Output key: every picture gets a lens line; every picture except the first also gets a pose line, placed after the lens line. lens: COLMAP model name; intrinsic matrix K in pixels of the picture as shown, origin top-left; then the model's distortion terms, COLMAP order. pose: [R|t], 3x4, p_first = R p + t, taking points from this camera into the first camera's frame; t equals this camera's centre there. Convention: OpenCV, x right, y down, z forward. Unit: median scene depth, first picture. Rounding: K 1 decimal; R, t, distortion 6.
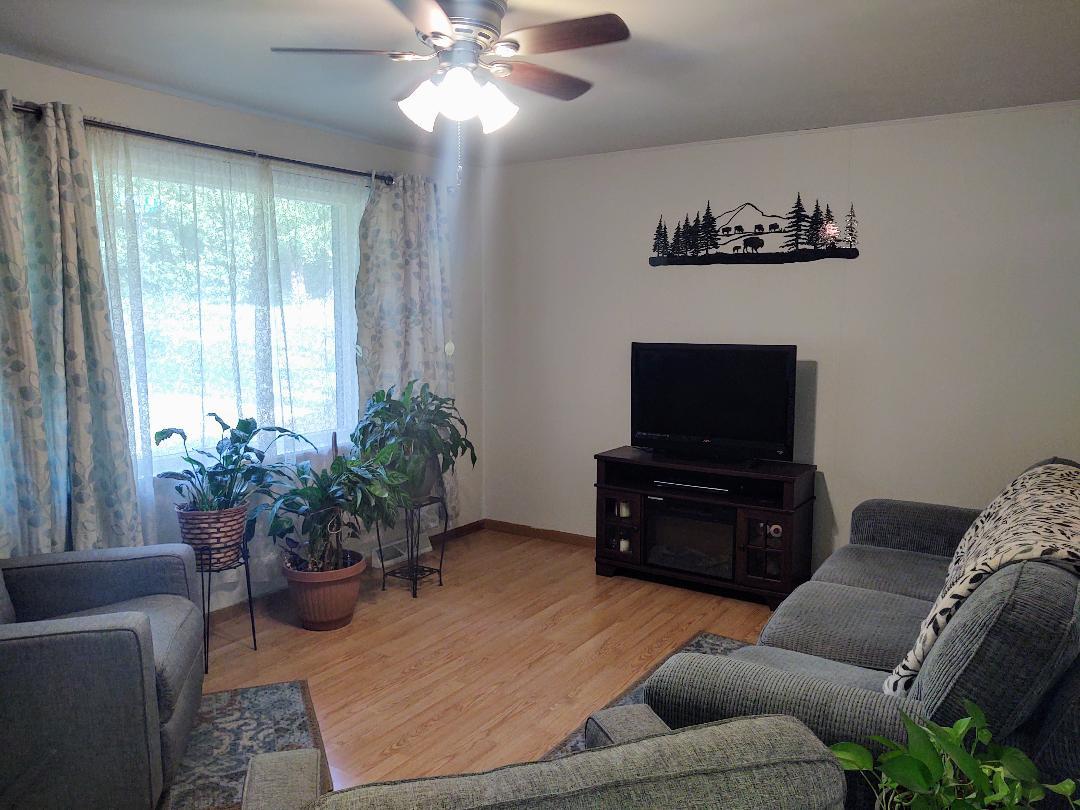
lens RADIAL K [[827.9, 0, 540.0], [0, 827.9, 405.0], [0, 0, 1]] dist [0.005646, 0.001019]
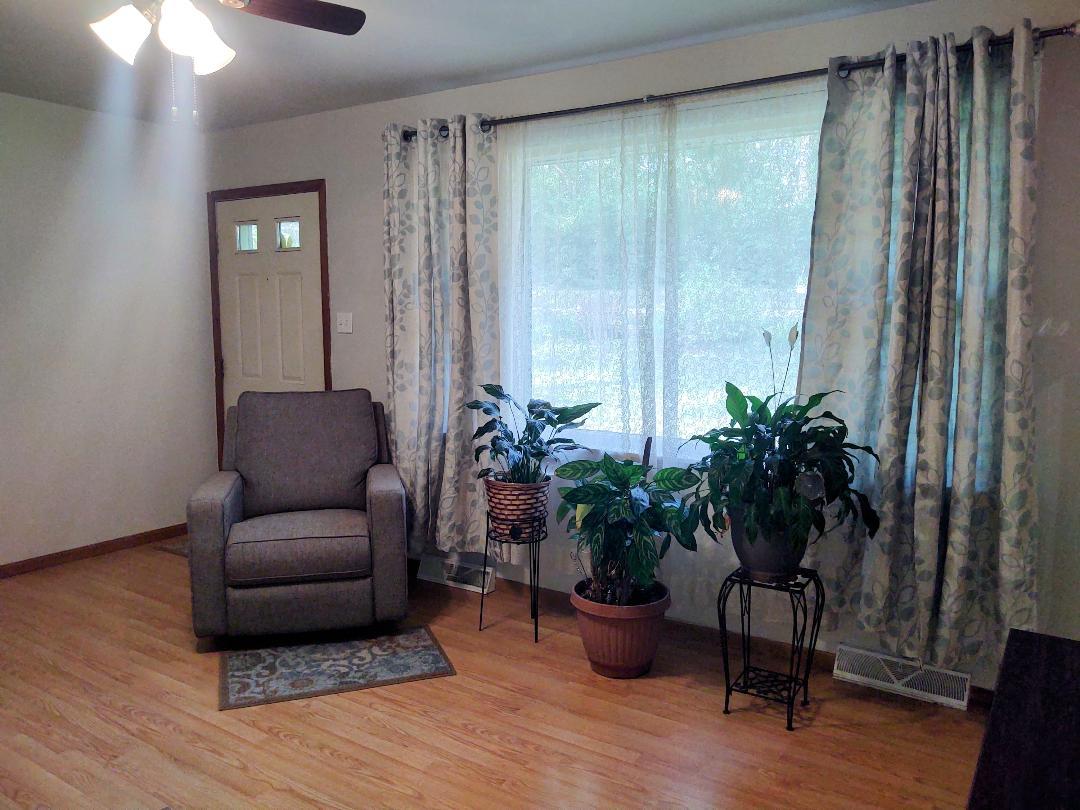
lens RADIAL K [[827.9, 0, 540.0], [0, 827.9, 405.0], [0, 0, 1]] dist [0.005646, 0.001019]
pose [[-0.011511, 0.111998, -0.993642, 0.577274], [-0.113417, 0.987149, 0.112580, -0.081010], [0.993481, 0.113992, 0.001340, 0.990340]]
